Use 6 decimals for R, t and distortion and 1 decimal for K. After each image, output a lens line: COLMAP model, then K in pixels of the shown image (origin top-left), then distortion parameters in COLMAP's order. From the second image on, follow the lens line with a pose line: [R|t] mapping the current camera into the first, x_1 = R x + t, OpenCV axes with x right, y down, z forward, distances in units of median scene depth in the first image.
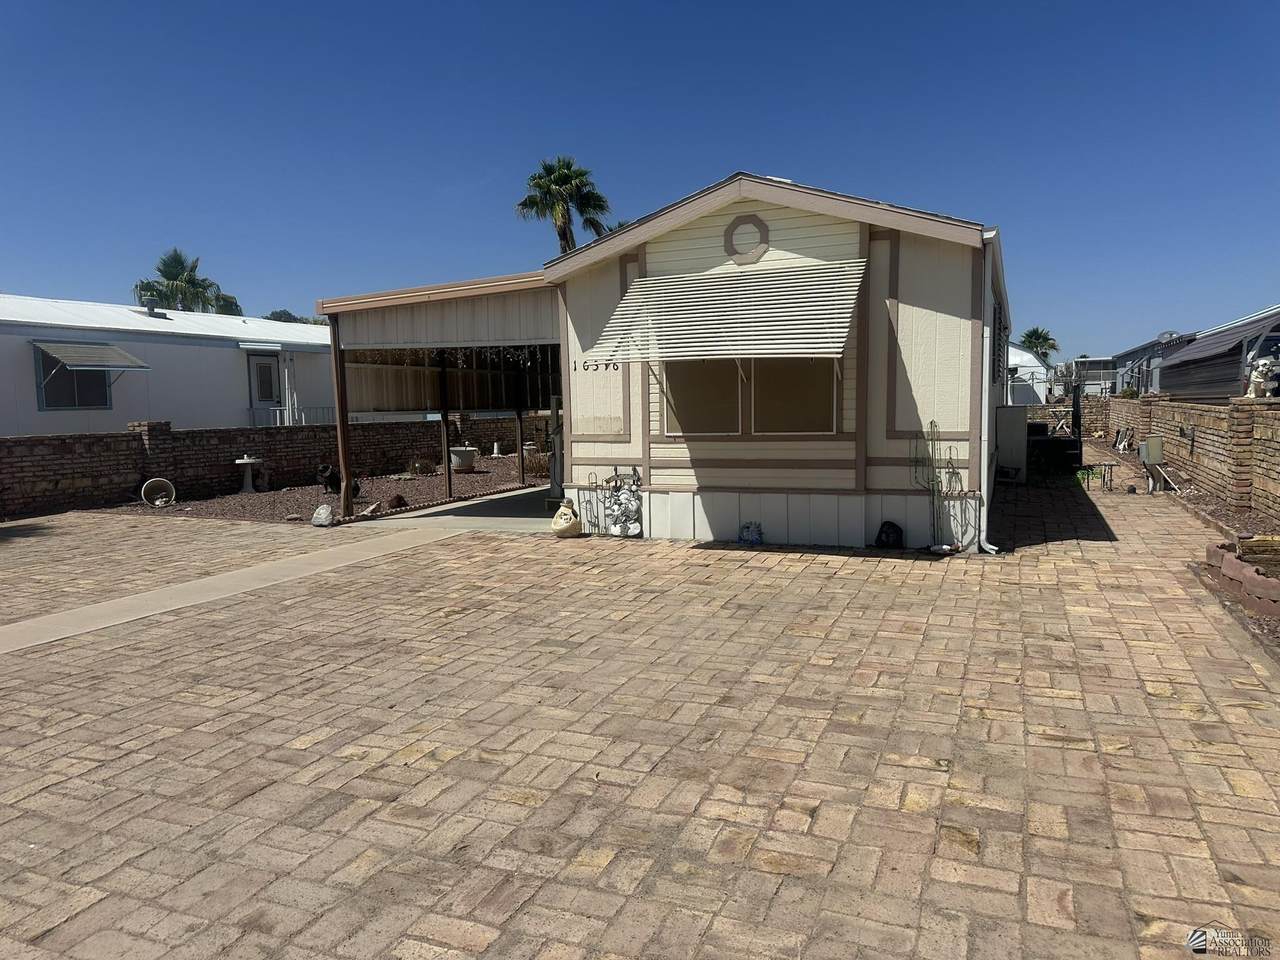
lens RADIAL K [[905.0, 0, 640.0], [0, 905.0, 480.0], [0, 0, 1]] dist [0.052680, -0.058407]
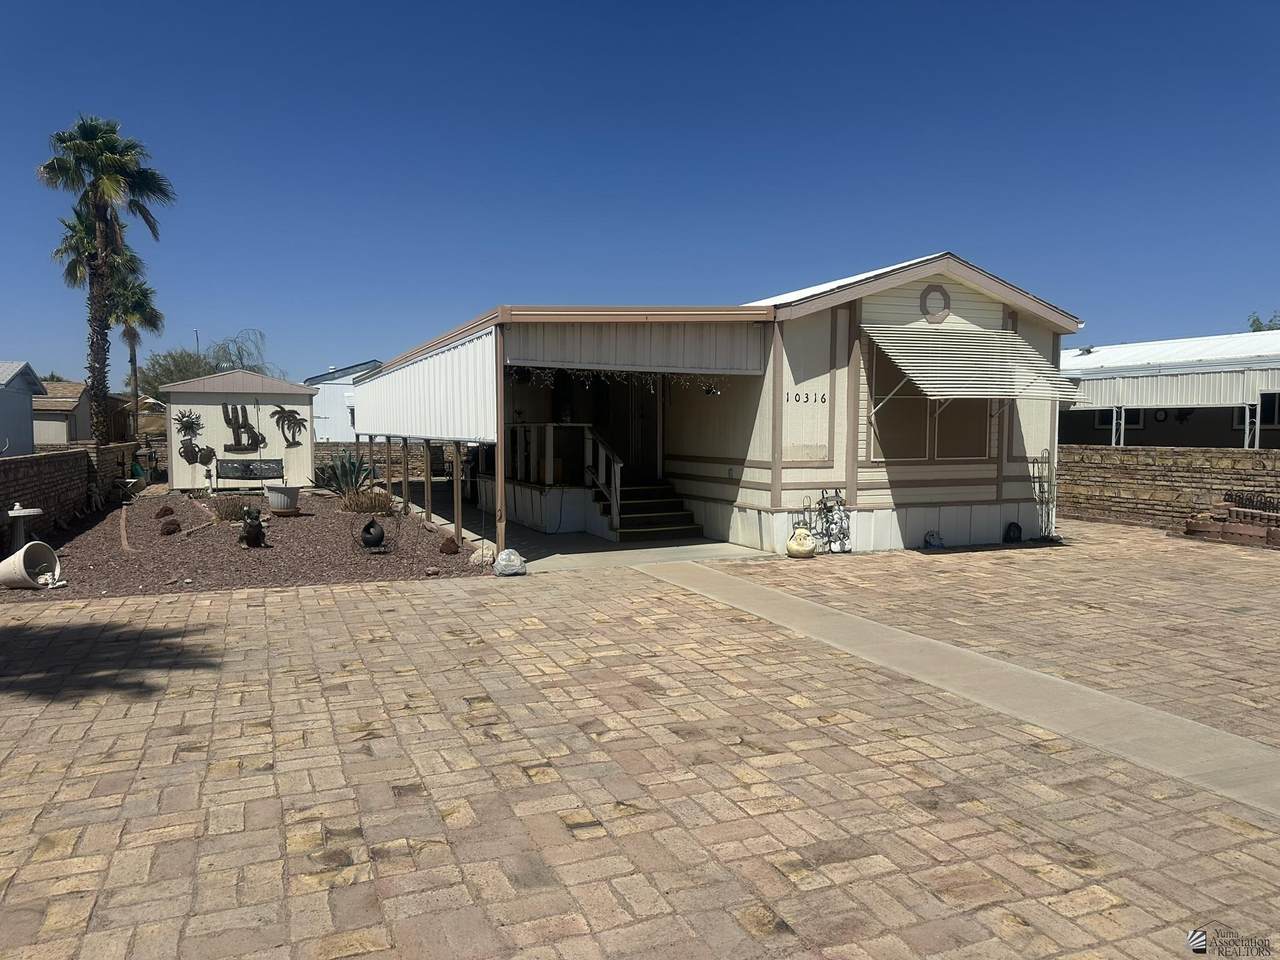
lens RADIAL K [[905.0, 0, 640.0], [0, 905.0, 480.0], [0, 0, 1]] dist [0.052680, -0.058407]
pose [[0.704660, -0.019804, 0.709269, -0.998748], [0.048239, 0.998635, -0.020042, -0.015997], [-0.707903, 0.048337, 0.704653, 0.390663]]
